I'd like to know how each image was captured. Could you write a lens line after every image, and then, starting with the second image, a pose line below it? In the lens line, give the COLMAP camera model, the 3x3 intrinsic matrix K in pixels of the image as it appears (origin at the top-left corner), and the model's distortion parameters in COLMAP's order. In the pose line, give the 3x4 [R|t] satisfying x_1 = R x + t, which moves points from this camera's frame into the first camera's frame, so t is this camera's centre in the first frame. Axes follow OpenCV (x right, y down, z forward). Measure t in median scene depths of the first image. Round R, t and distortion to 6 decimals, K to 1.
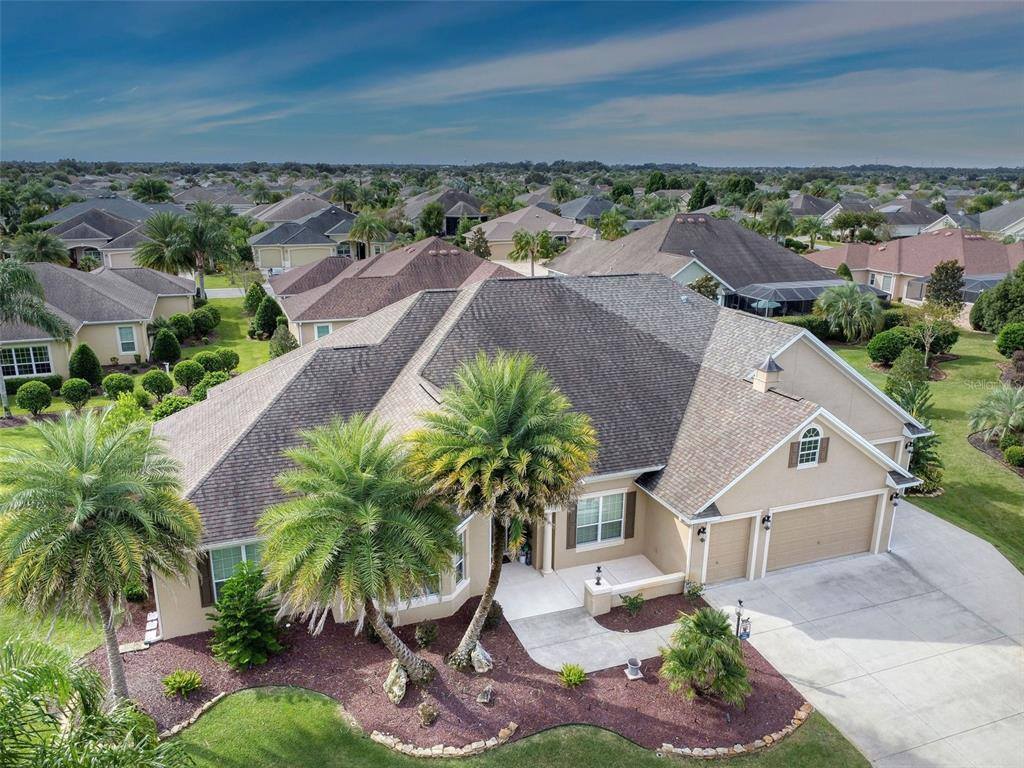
lens RADIAL K [[769.1, 0, 509.8], [0, 769.1, 390.9], [0, 0, 1]] dist [0.005694, -0.001085]
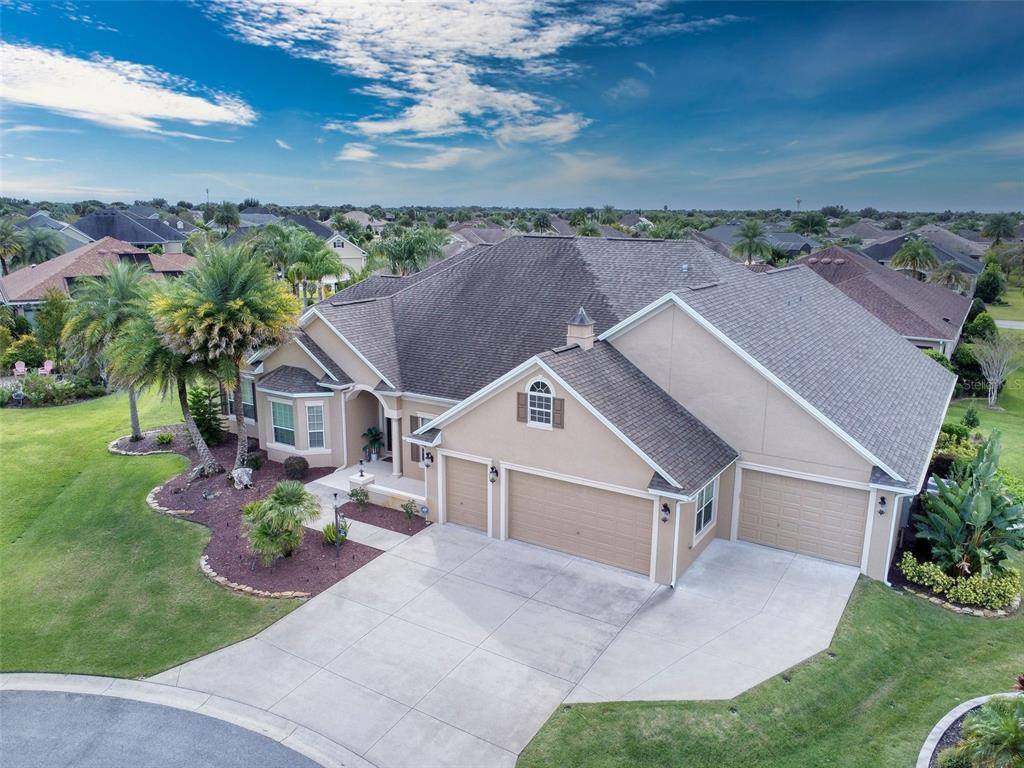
lens RADIAL K [[769.1, 0, 509.8], [0, 769.1, 390.9], [0, 0, 1]] dist [0.005694, -0.001085]
pose [[0.599032, 0.179119, -0.780434, 1.040122], [-0.227225, 0.972618, 0.048819, 0.023064], [0.767808, 0.148090, 0.623330, 0.417381]]
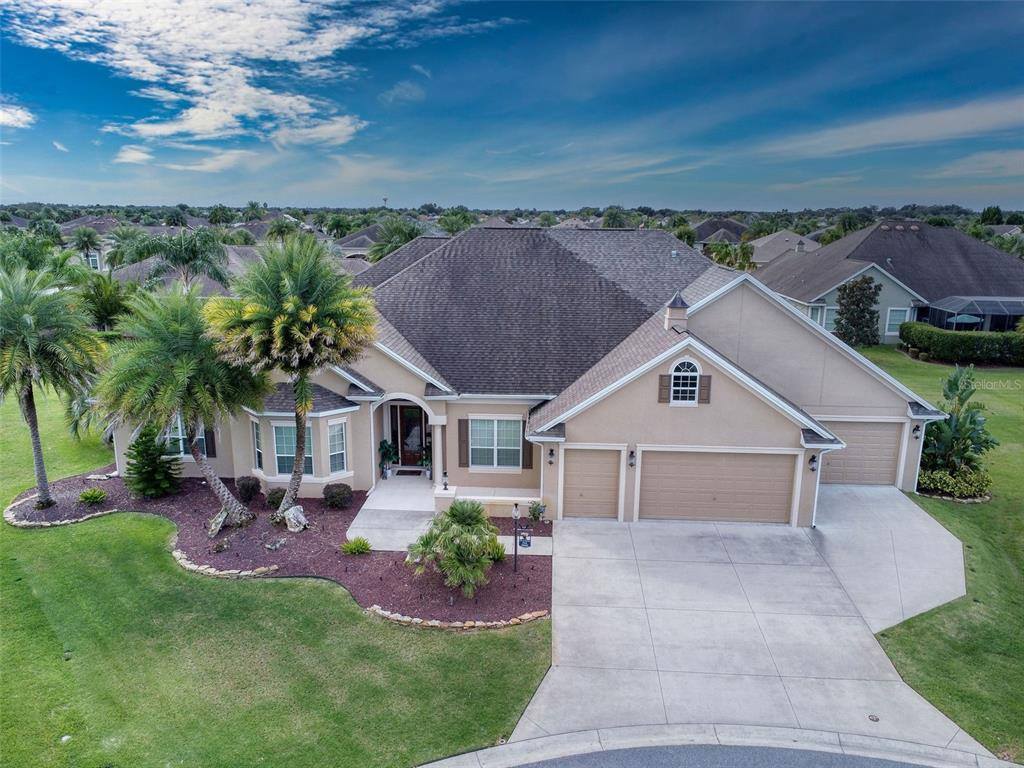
lens RADIAL K [[769.1, 0, 509.8], [0, 769.1, 390.9], [0, 0, 1]] dist [0.005694, -0.001085]
pose [[0.913742, 0.090522, -0.396083, 0.557699], [-0.113716, 0.992882, -0.035420, 0.137503], [0.390057, 0.077406, 0.917531, 0.067199]]
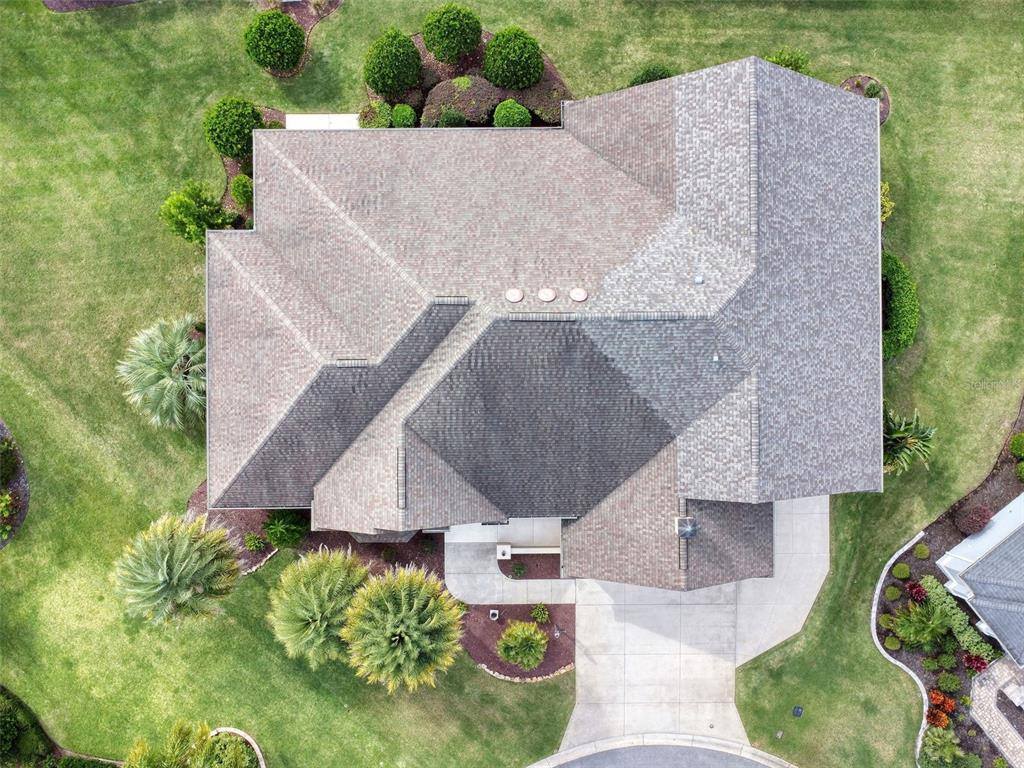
lens RADIAL K [[769.1, 0, 509.8], [0, 769.1, 390.9], [0, 0, 1]] dist [0.005694, -0.001085]
pose [[0.936953, 0.349199, -0.013399, 0.032687], [-0.089601, 0.277121, 0.956648, -1.220457], [0.337774, -0.895133, 0.290938, 0.796694]]
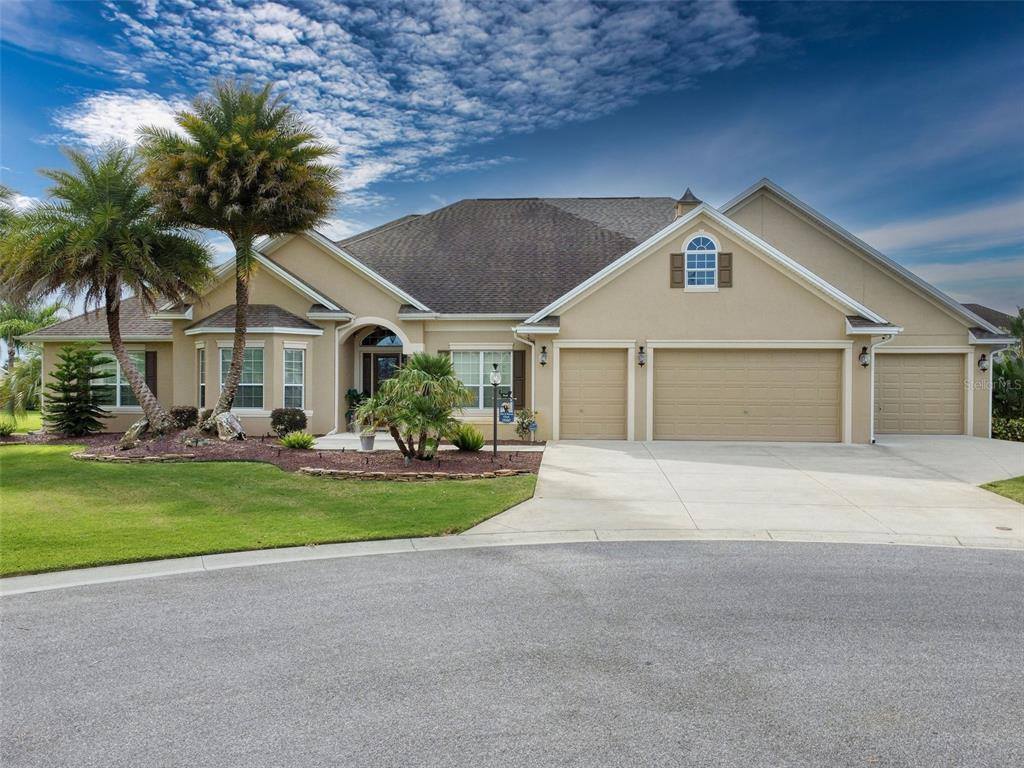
lens RADIAL K [[769.1, 0, 509.8], [0, 769.1, 390.9], [0, 0, 1]] dist [0.005694, -0.001085]
pose [[0.904618, -0.003577, -0.426208, 0.539411], [-0.117310, 0.959255, -0.257039, 0.415704], [0.409761, 0.282521, 0.867339, 0.276520]]
